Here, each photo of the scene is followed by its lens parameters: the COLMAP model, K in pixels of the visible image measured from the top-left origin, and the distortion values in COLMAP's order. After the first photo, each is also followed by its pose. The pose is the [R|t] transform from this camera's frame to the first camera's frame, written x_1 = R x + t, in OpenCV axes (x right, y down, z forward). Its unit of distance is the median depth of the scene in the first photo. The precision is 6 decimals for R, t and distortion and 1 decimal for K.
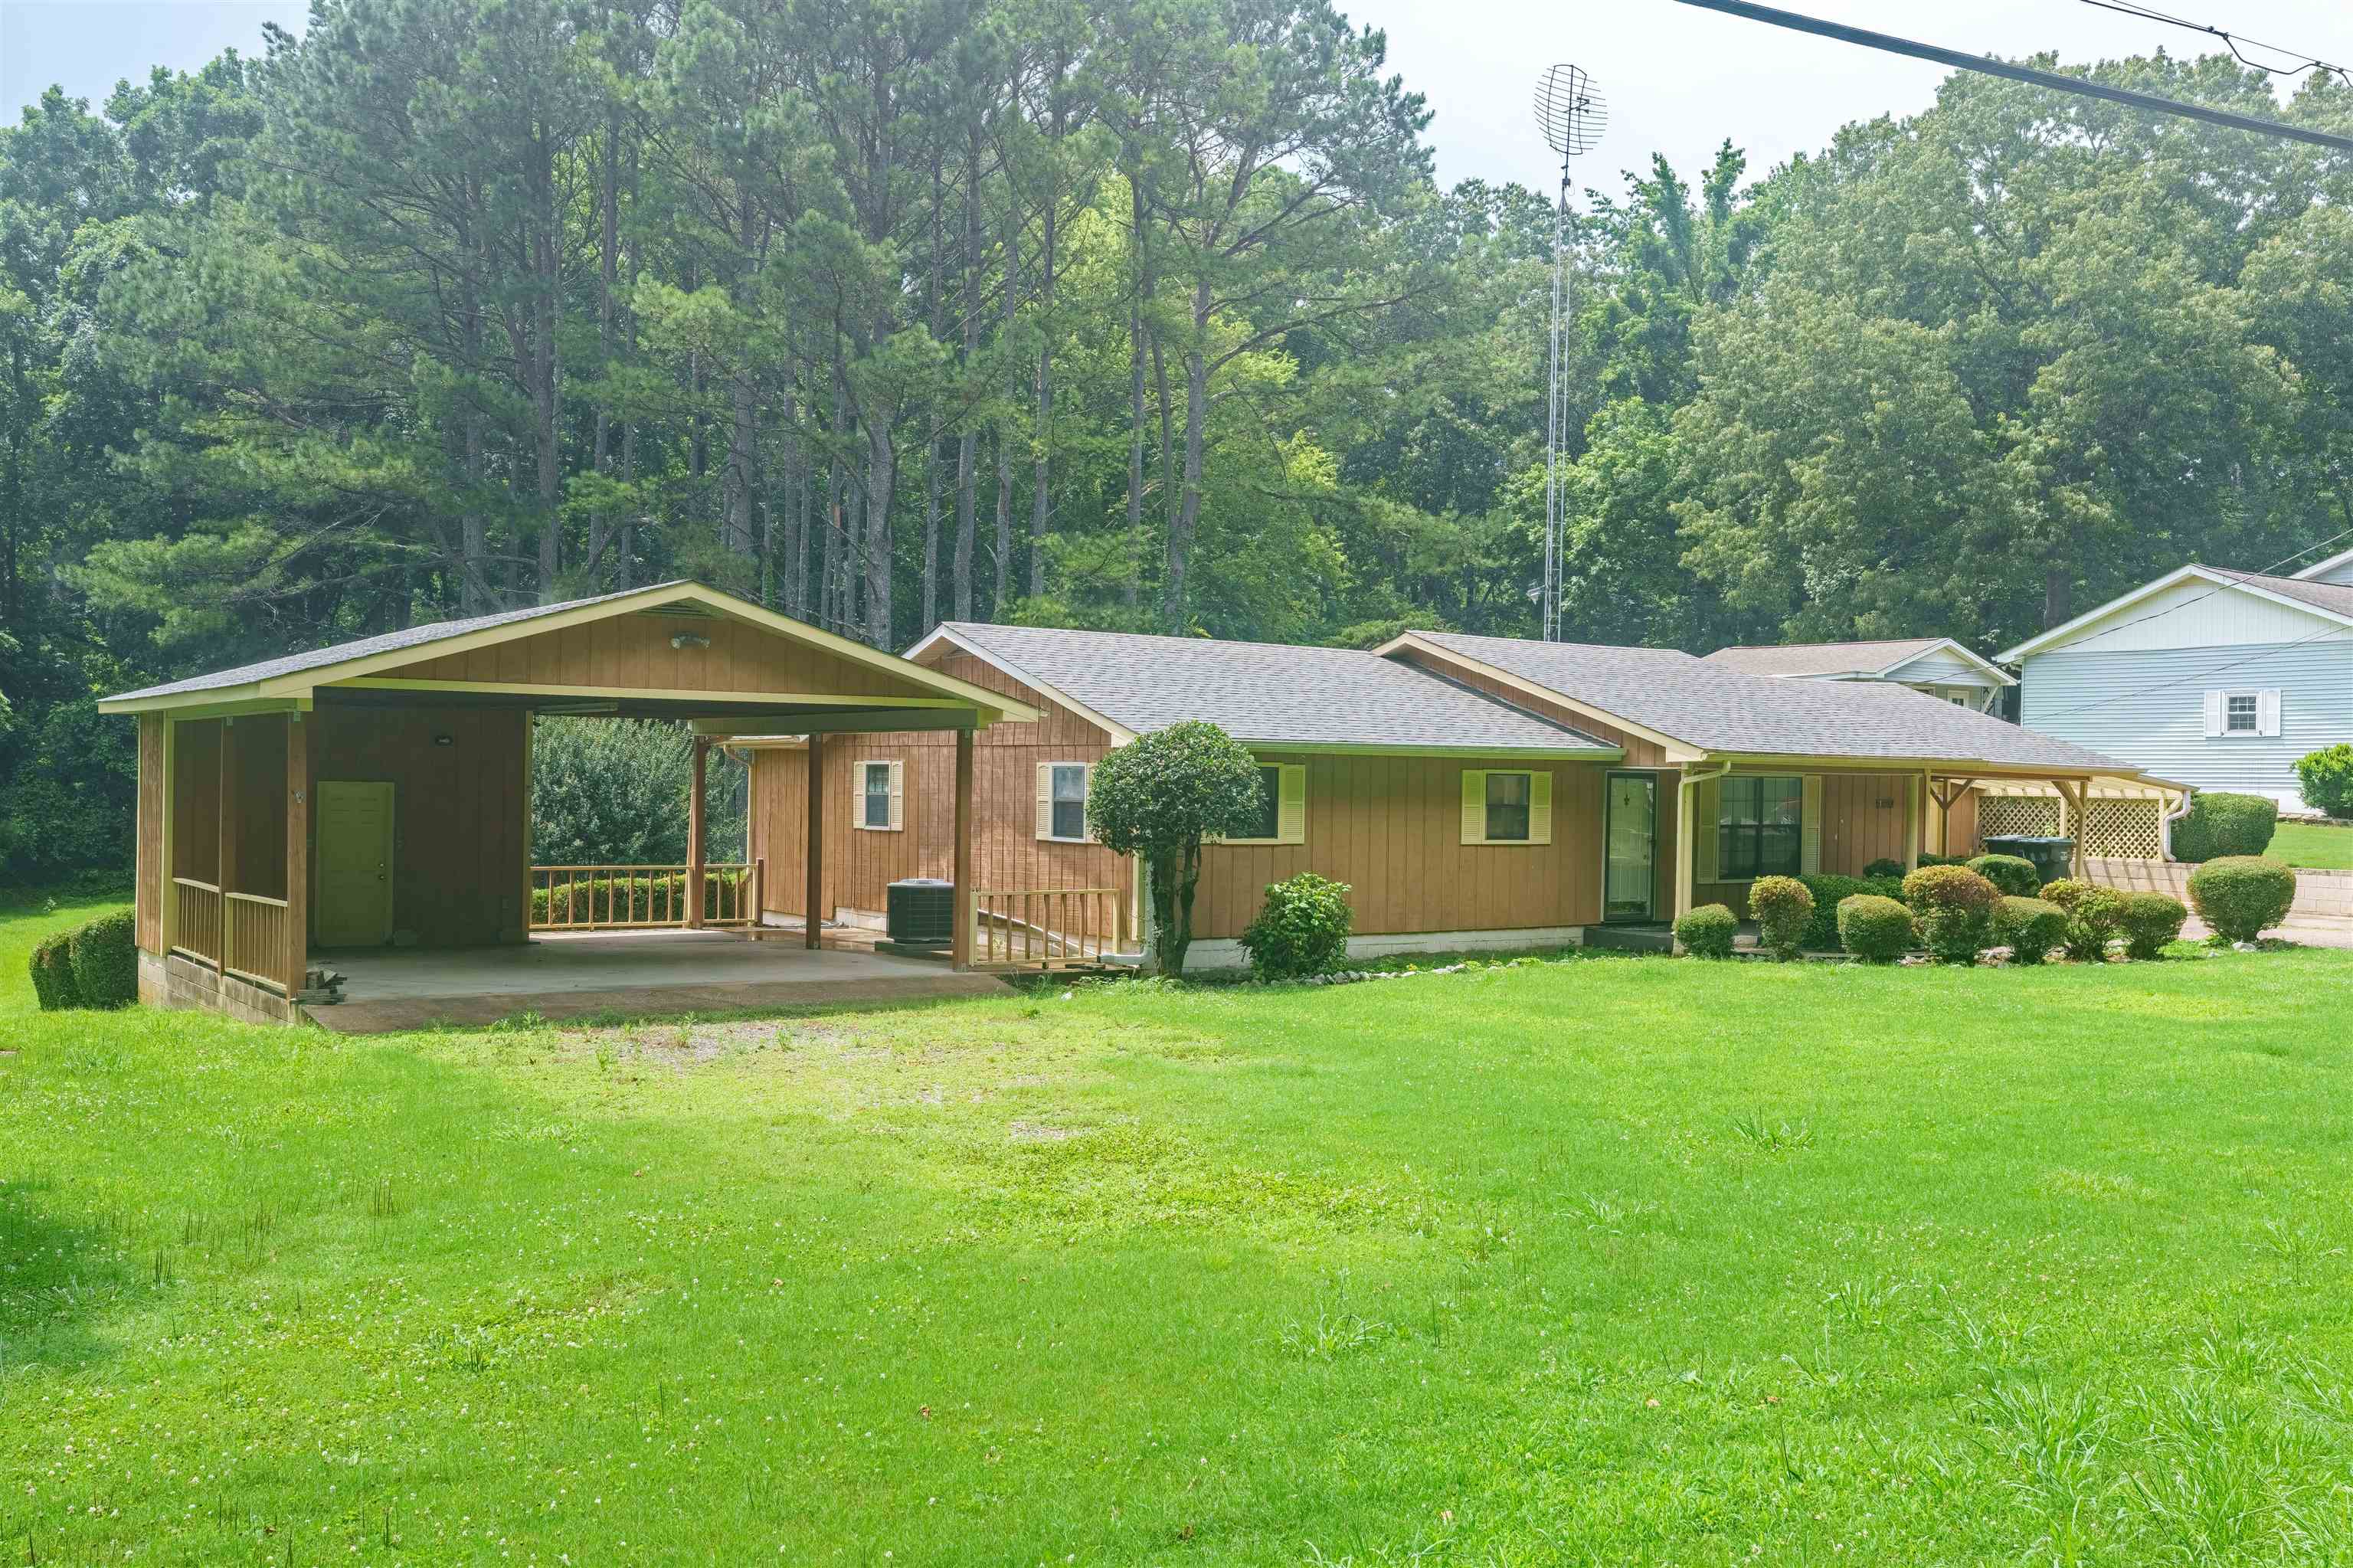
lens RADIAL K [[2201.8, 0, 1176.5], [0, 2201.8, 784.0], [0, 0, 1]] dist [0.004972, 0.005752]
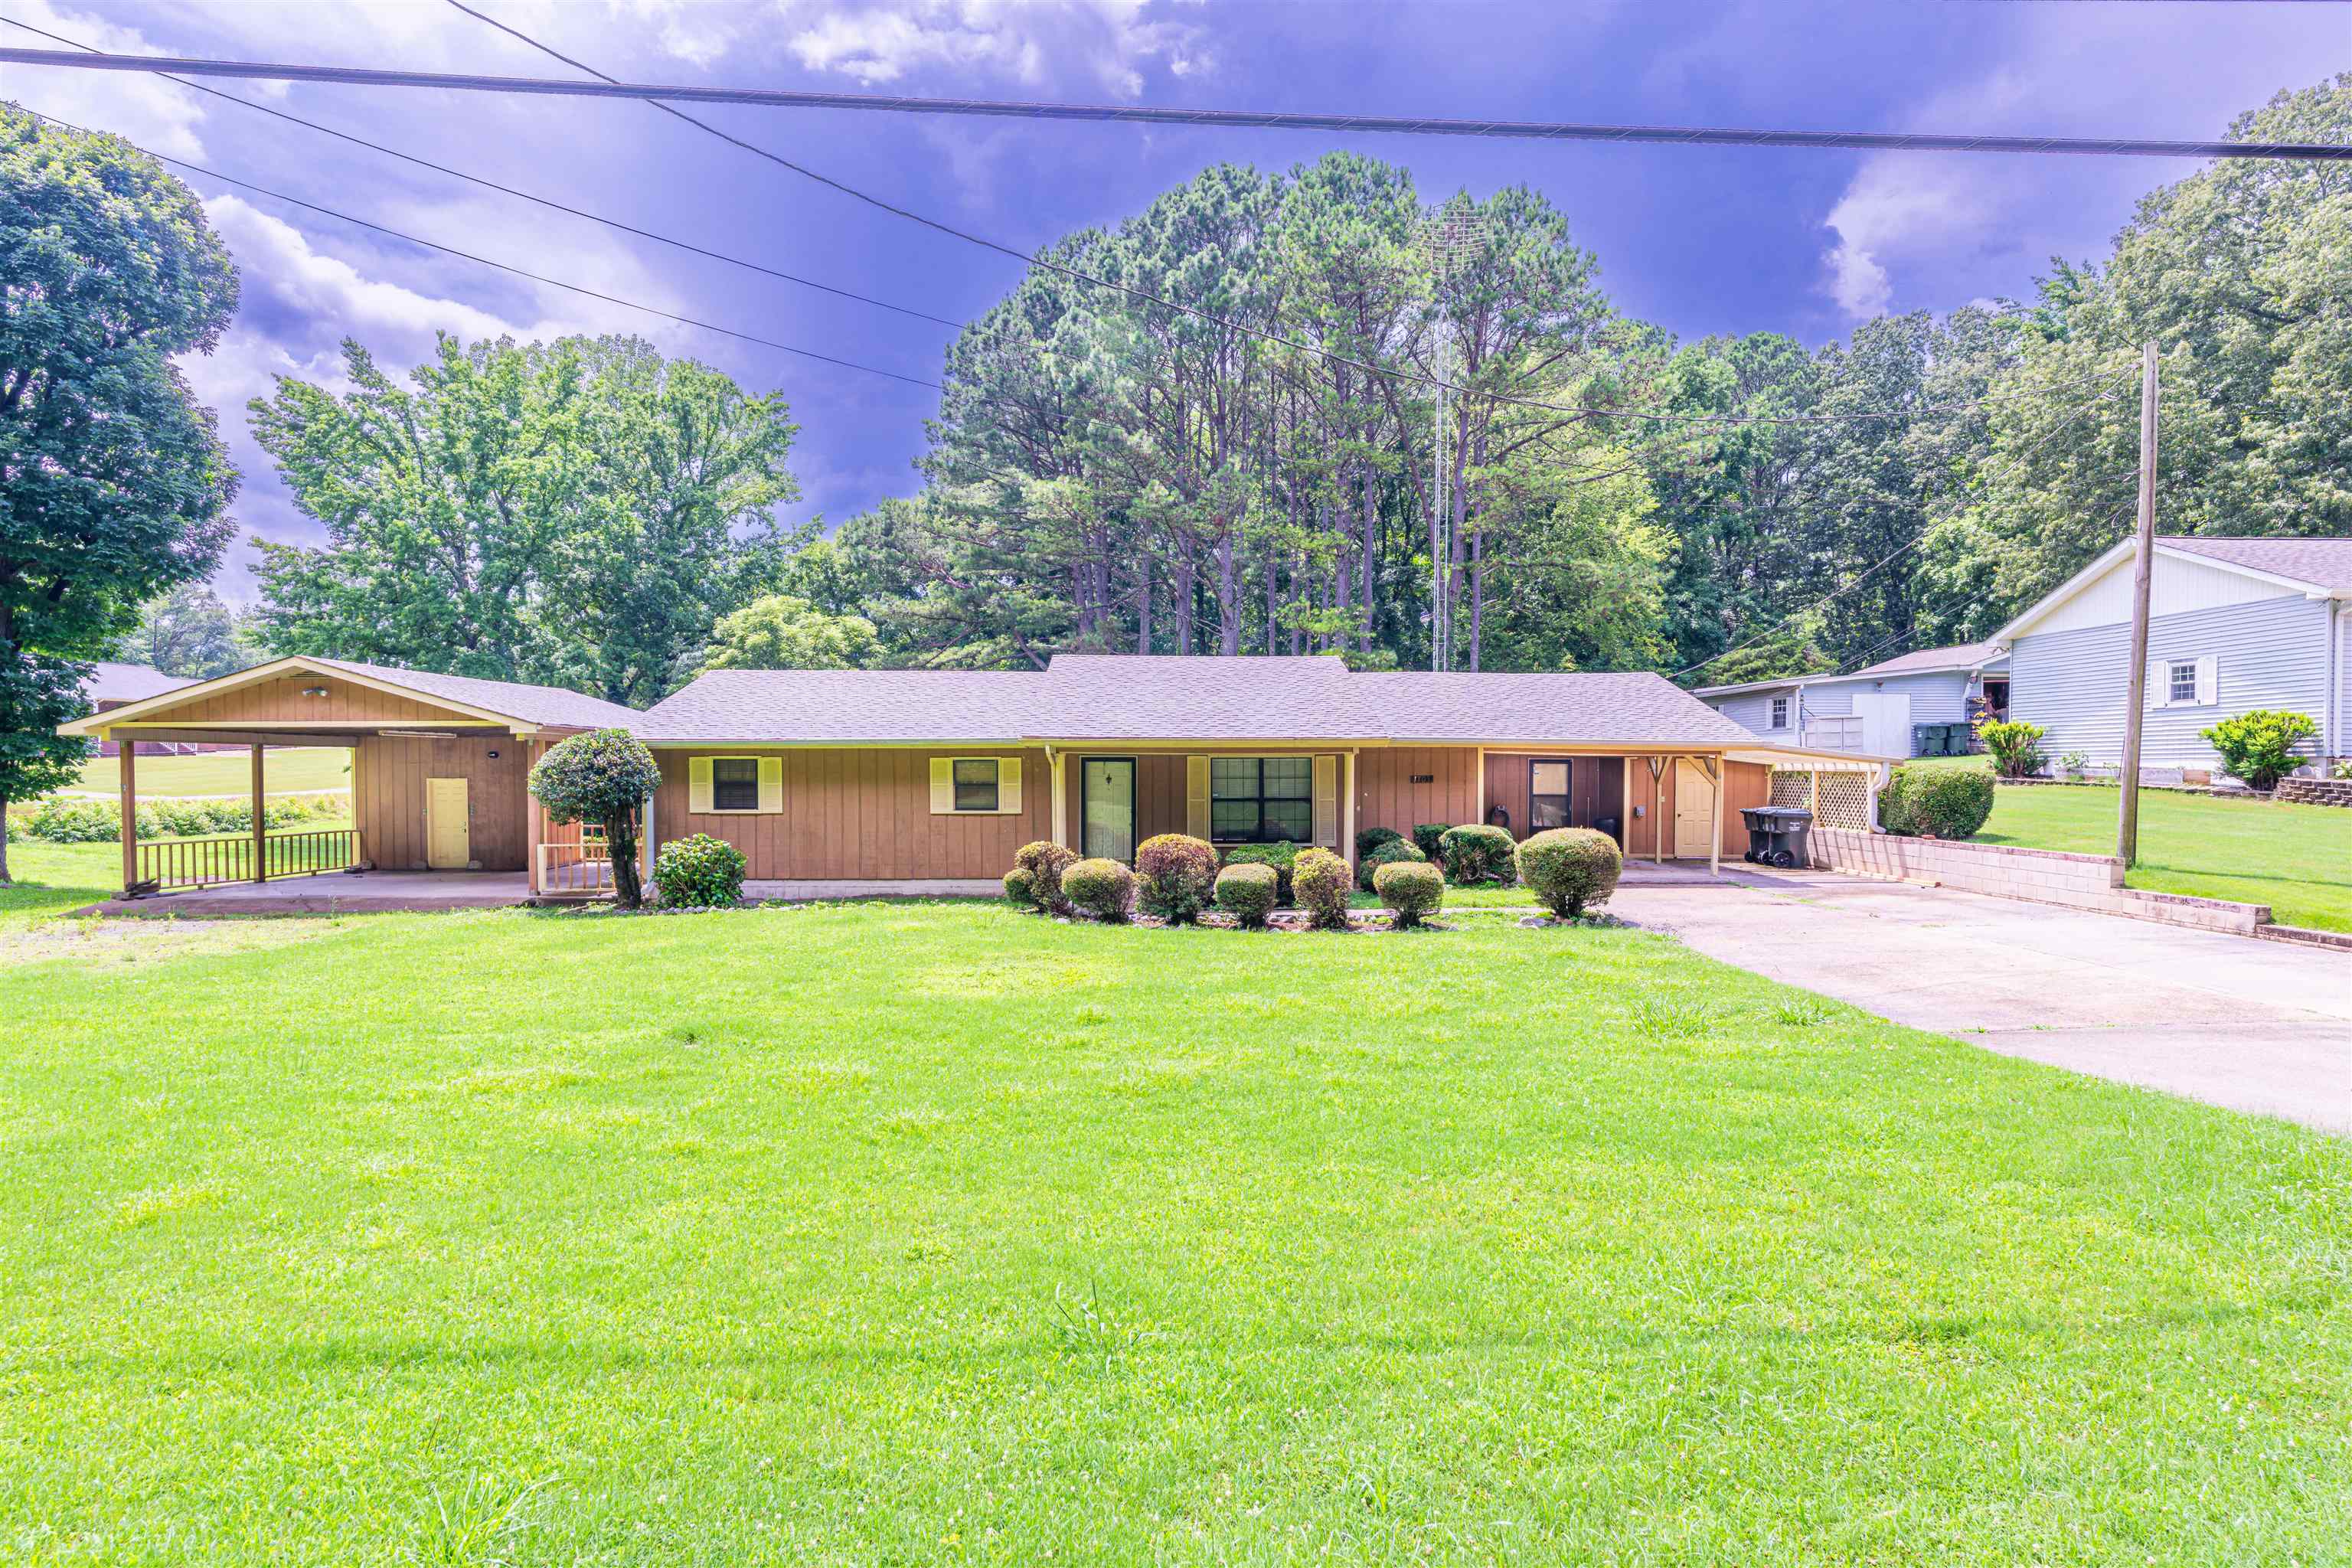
lens RADIAL K [[1263.2, 0, 1176.0], [0, 1263.2, 784.0], [0, 0, 1]] dist [0.000501, -0.000441]
pose [[0.827620, -0.010686, -0.561188, 0.519731], [0.012984, 0.999916, 0.000109, 0.008587], [0.561139, -0.007377, 0.827689, 0.344702]]
